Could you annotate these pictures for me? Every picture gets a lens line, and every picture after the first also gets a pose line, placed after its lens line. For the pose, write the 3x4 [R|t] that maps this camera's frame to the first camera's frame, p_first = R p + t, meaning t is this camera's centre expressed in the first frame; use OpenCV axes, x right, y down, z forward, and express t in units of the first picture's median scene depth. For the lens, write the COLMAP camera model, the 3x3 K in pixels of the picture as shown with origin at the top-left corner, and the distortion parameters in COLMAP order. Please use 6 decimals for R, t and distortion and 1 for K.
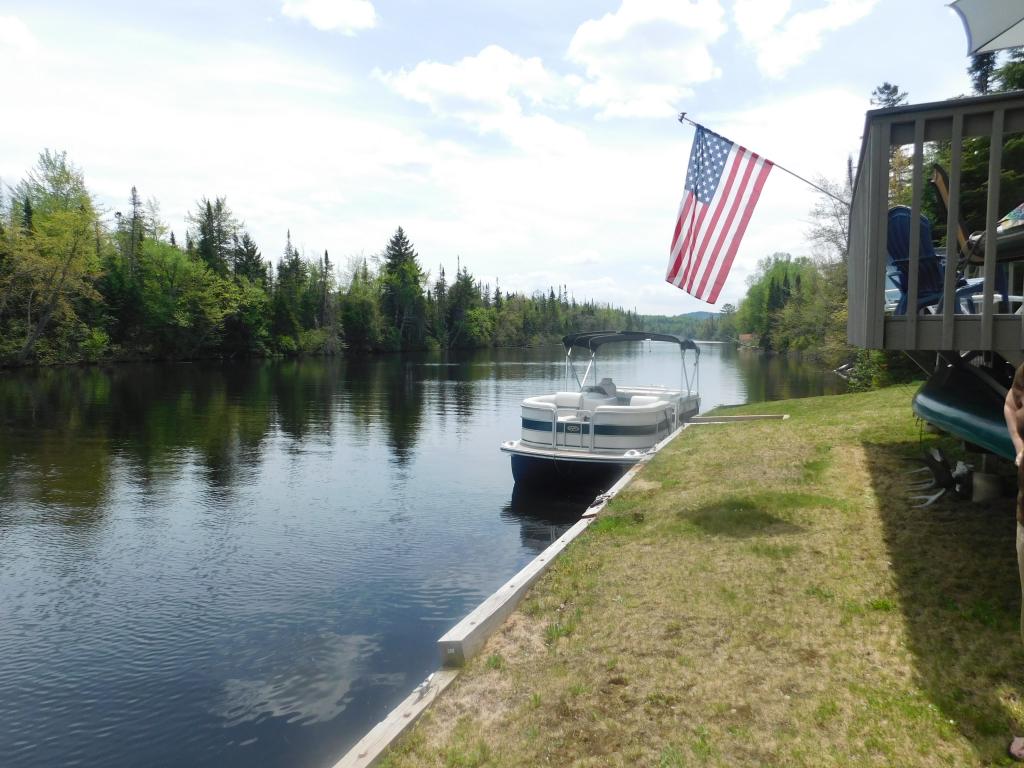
lens RADIAL K [[685.5, 0, 488.2], [0, 685.5, 385.9], [0, 0, 1]] dist [-0.068204, 0.054670]
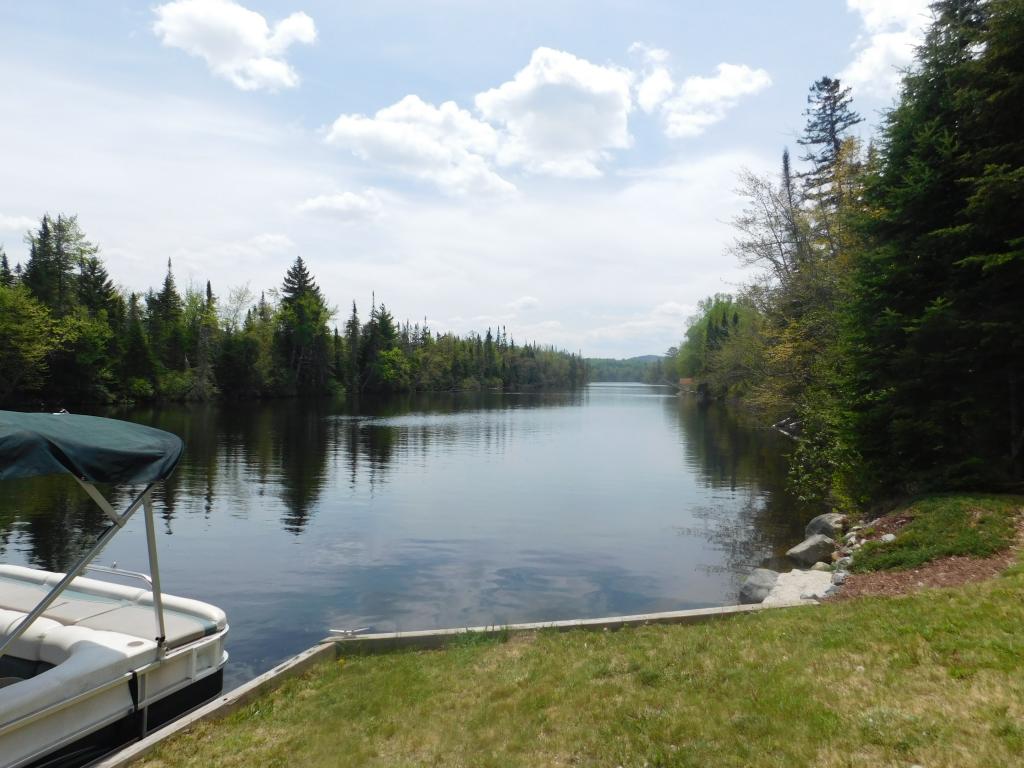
lens RADIAL K [[685.5, 0, 488.2], [0, 685.5, 385.9], [0, 0, 1]] dist [-0.068204, 0.054670]
pose [[0.997743, 0.003195, 0.067067, 0.054679], [0.000969, 0.998078, -0.061968, -0.008709], [-0.067136, 0.061893, 0.995822, 0.100314]]
